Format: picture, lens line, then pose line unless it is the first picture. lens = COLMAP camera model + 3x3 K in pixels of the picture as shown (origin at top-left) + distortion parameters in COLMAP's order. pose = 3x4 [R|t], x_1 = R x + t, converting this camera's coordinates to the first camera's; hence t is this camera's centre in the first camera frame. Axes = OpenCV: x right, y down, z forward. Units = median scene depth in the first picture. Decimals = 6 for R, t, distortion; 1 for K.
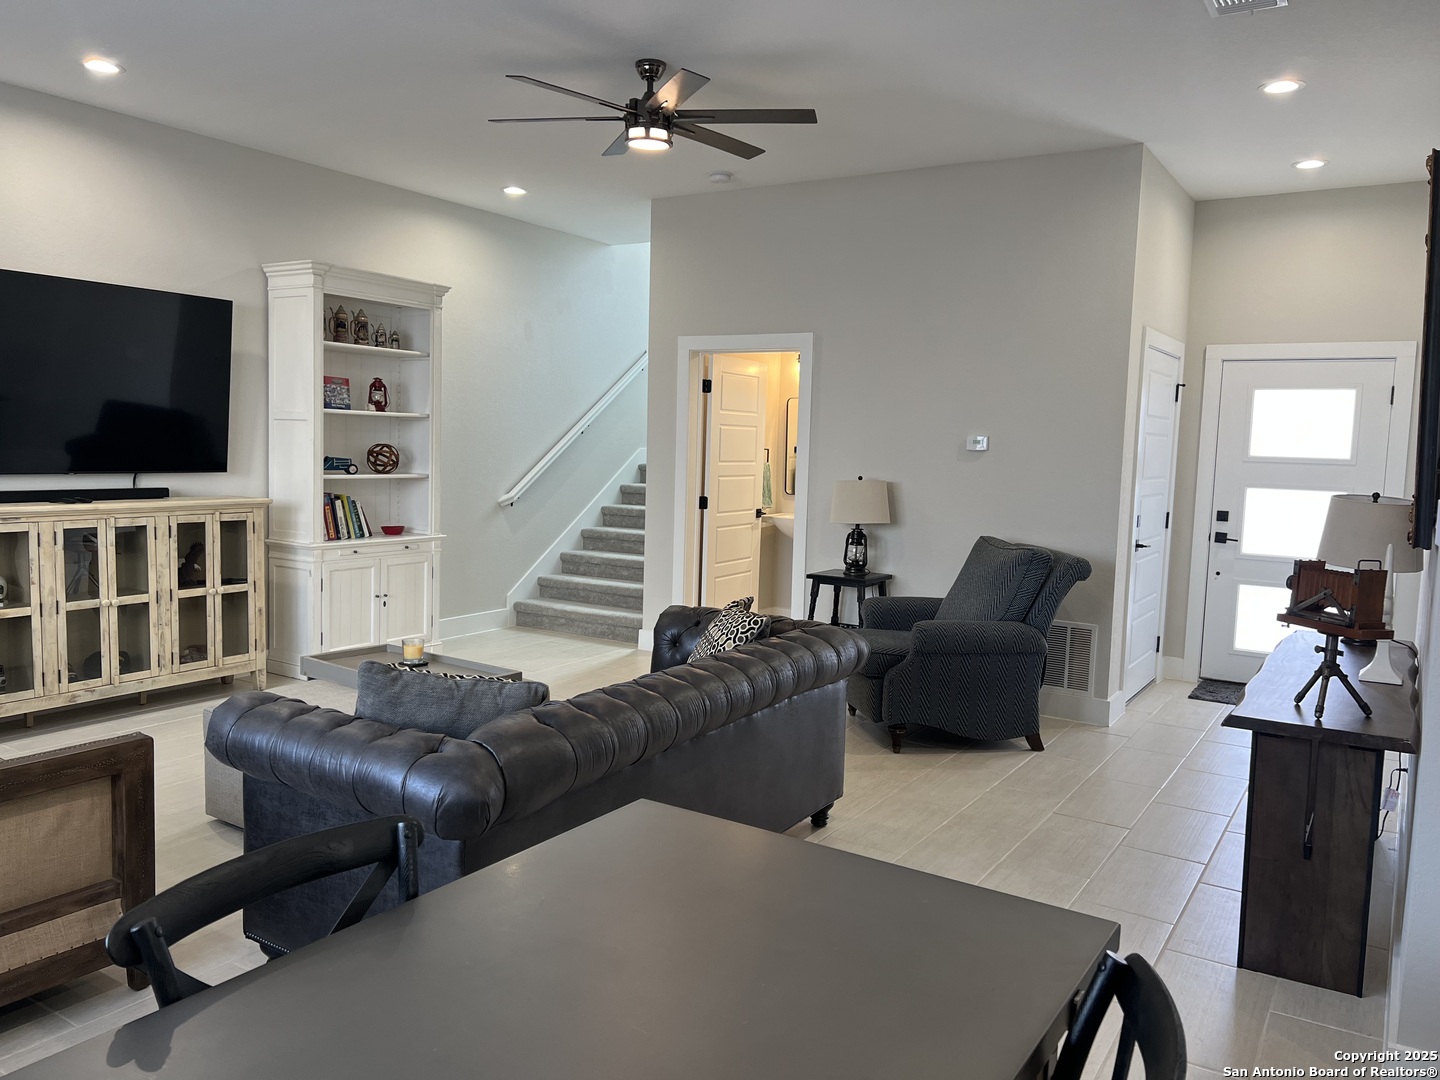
lens RADIAL K [[1081.0, 0, 729.0], [0, 1081.0, 542.7], [0, 0, 1]] dist [0.067277, -0.084596]
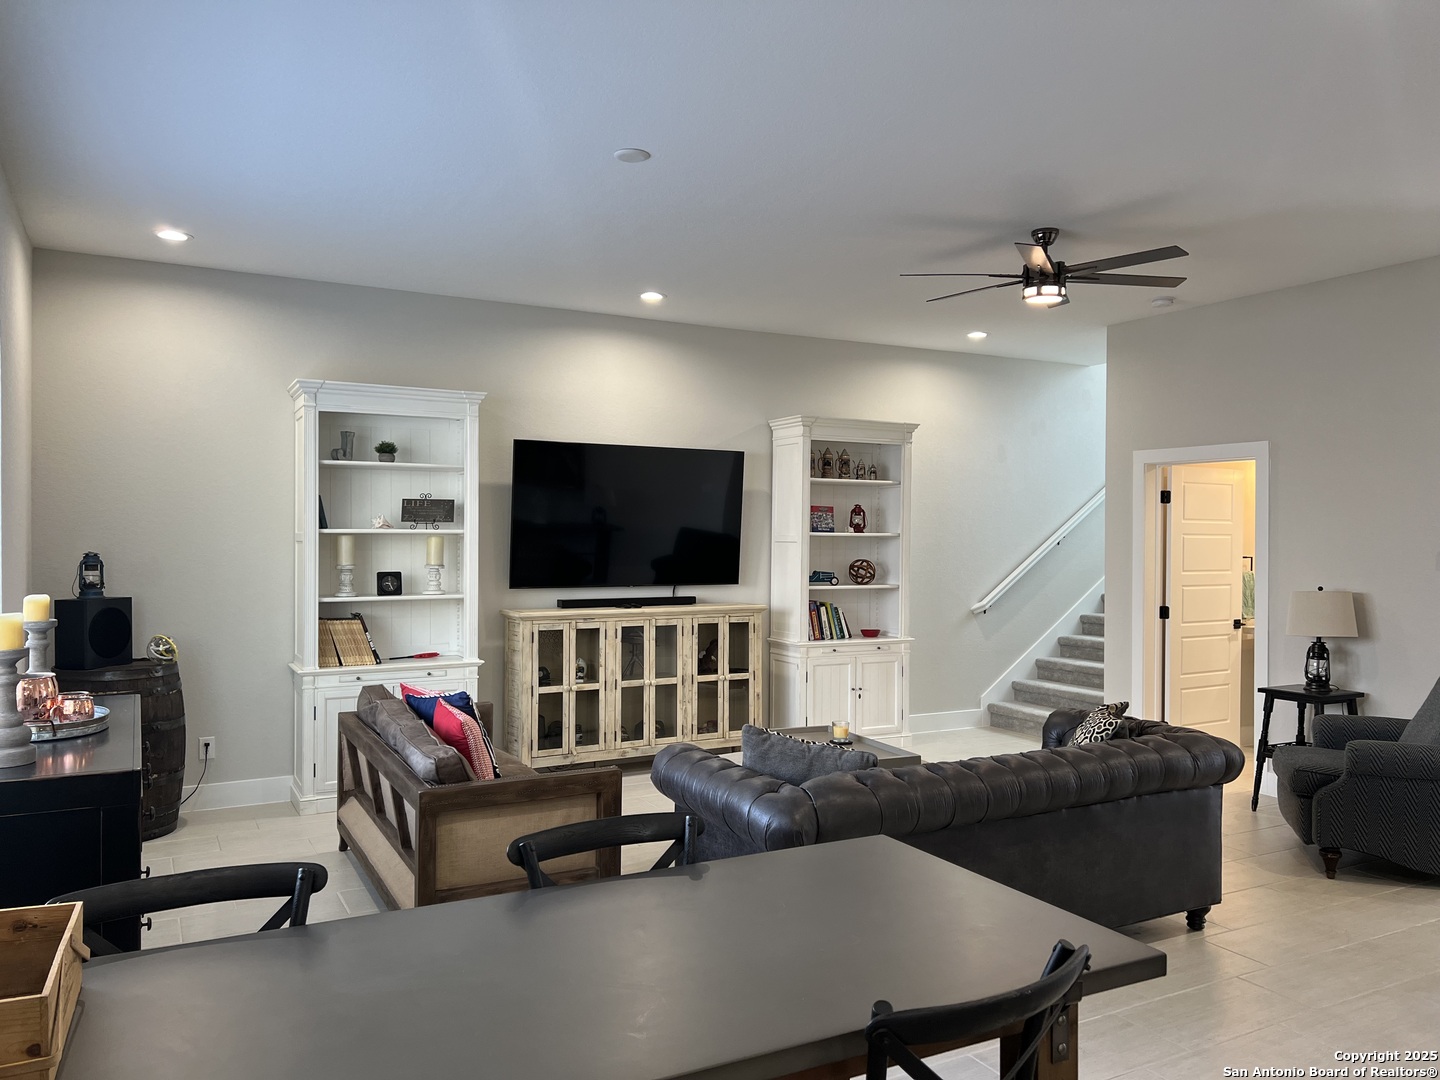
lens RADIAL K [[1081.0, 0, 726.2], [0, 1081.0, 534.3], [0, 0, 1]] dist [0.067277, -0.084596]
pose [[0.870444, -0.025473, -0.491608, 0.144013], [-0.026864, 0.994714, -0.099107, 0.002457], [0.491534, 0.099473, 0.865159, -0.098162]]
